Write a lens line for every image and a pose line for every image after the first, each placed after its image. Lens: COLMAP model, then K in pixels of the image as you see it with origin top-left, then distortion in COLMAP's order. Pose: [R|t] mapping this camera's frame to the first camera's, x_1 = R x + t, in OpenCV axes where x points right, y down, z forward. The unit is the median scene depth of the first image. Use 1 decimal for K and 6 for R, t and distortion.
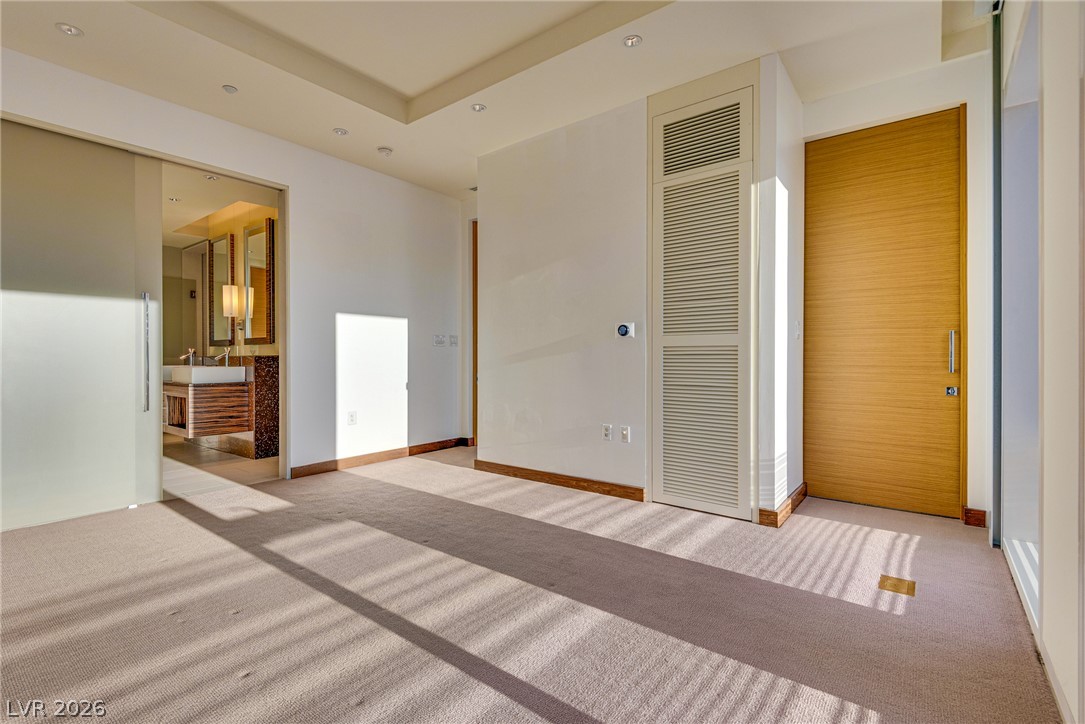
lens RADIAL K [[499.4, 0, 533.8], [0, 499.4, 359.9], [0, 0, 1]] dist [0.010330, -0.001191]
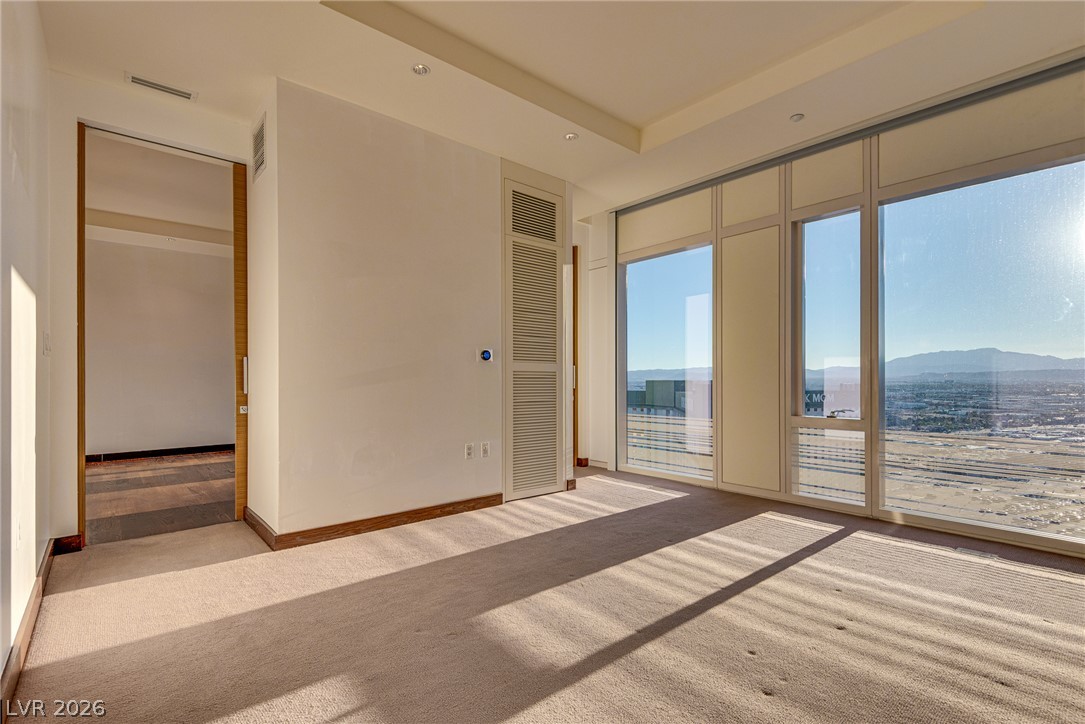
lens RADIAL K [[499.4, 0, 537.9], [0, 499.4, 377.5], [0, 0, 1]] dist [0.010330, -0.001191]
pose [[0.198060, 0.002903, 0.980186, -0.966326], [0.003068, 0.999989, -0.003581, -0.006811], [-0.980185, 0.003716, 0.198049, 0.732745]]
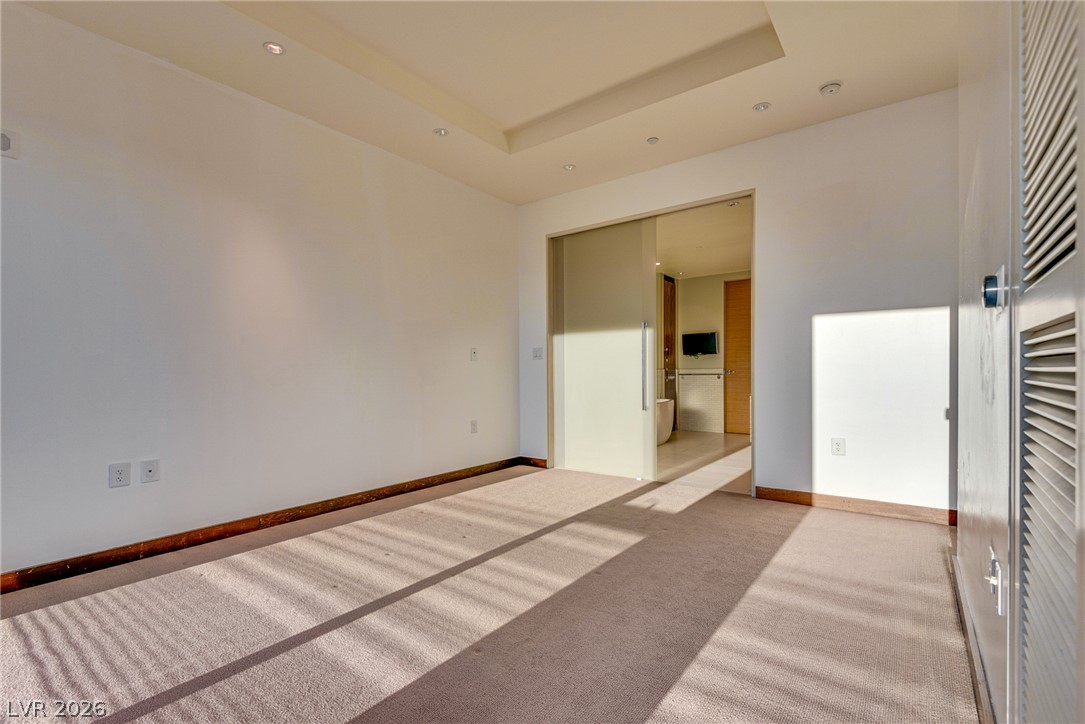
lens RADIAL K [[499.4, 0, 541.3], [0, 499.4, 373.3], [0, 0, 1]] dist [0.010330, -0.001191]
pose [[0.020789, 0.005252, -0.999770, 0.567215], [0.004730, 0.999974, 0.005351, -0.005458], [0.999773, -0.004840, 0.020764, 0.727199]]
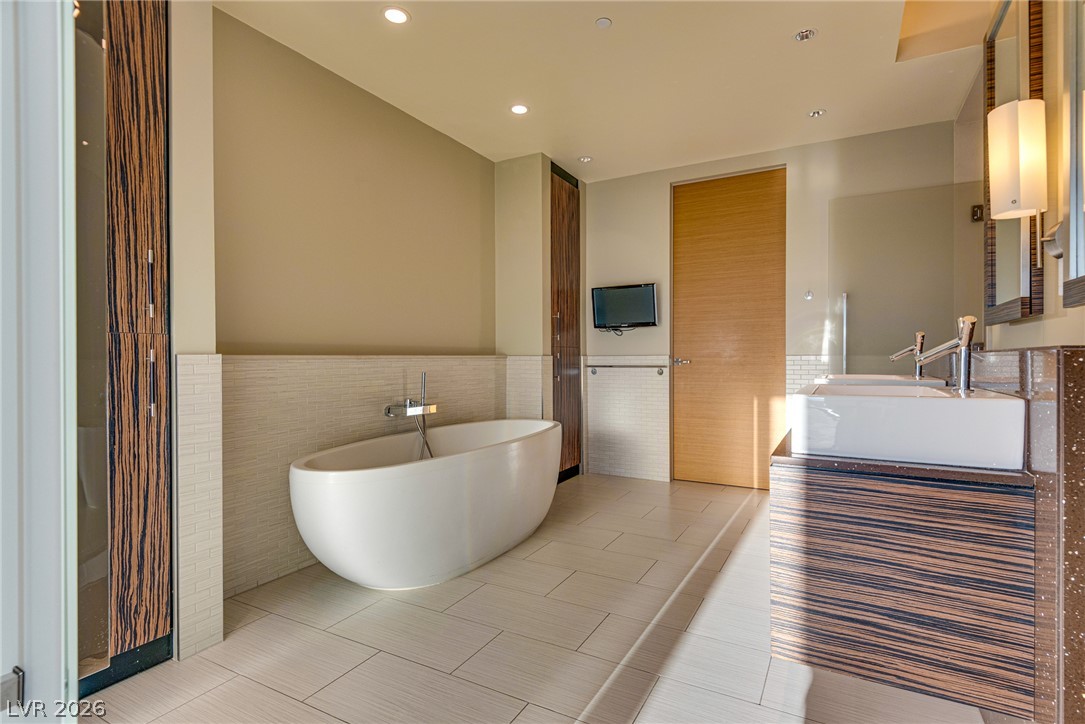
lens RADIAL K [[533.7, 0, 544.4], [0, 533.7, 357.0], [0, 0, 1]] dist [-0.021451, -0.000301]
pose [[0.146650, 0.000688, -0.989188, -0.587345], [0.001347, 0.999999, 0.000895, -0.008969], [0.989188, -0.001464, 0.146649, 1.164778]]
